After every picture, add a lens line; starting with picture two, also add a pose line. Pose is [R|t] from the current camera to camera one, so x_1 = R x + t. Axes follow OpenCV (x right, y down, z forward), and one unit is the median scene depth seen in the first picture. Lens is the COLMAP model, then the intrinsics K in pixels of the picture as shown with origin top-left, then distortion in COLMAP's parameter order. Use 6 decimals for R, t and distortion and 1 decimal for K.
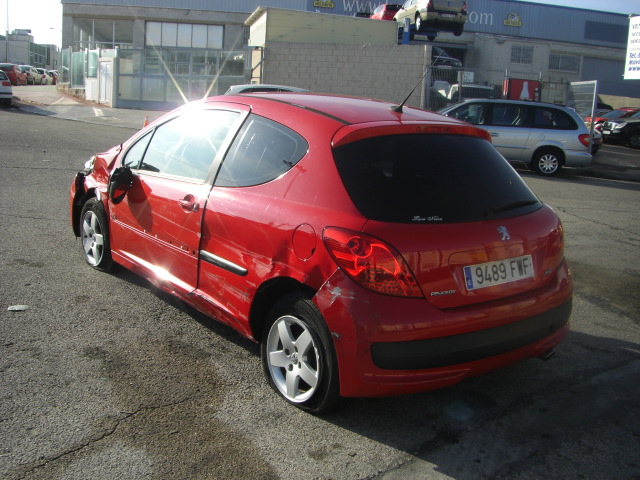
lens RADIAL K [[727.7, 0, 308.8], [0, 727.7, 251.9], [0, 0, 1]] dist [-0.191975, 0.149012]
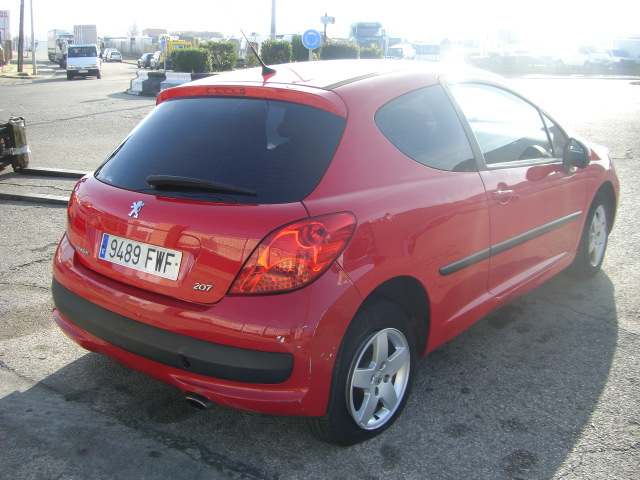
lens RADIAL K [[727.7, 0, 308.8], [0, 727.7, 251.9], [0, 0, 1]] dist [-0.191975, 0.149012]
pose [[0.208304, 0.200180, -0.957360, 1.098018], [-0.214088, 0.964426, 0.155076, -0.147812], [0.954346, 0.172656, 0.243750, 0.969938]]
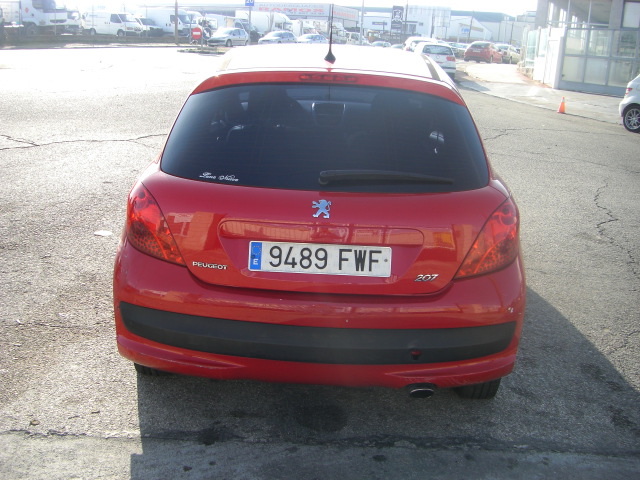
lens RADIAL K [[727.7, 0, 308.8], [0, 727.7, 251.9], [0, 0, 1]] dist [-0.191975, 0.149012]
pose [[0.769958, 0.163620, -0.616760, 0.727798], [-0.150255, 0.985877, 0.073966, -0.035497], [0.620152, 0.035720, 0.783668, 0.373666]]
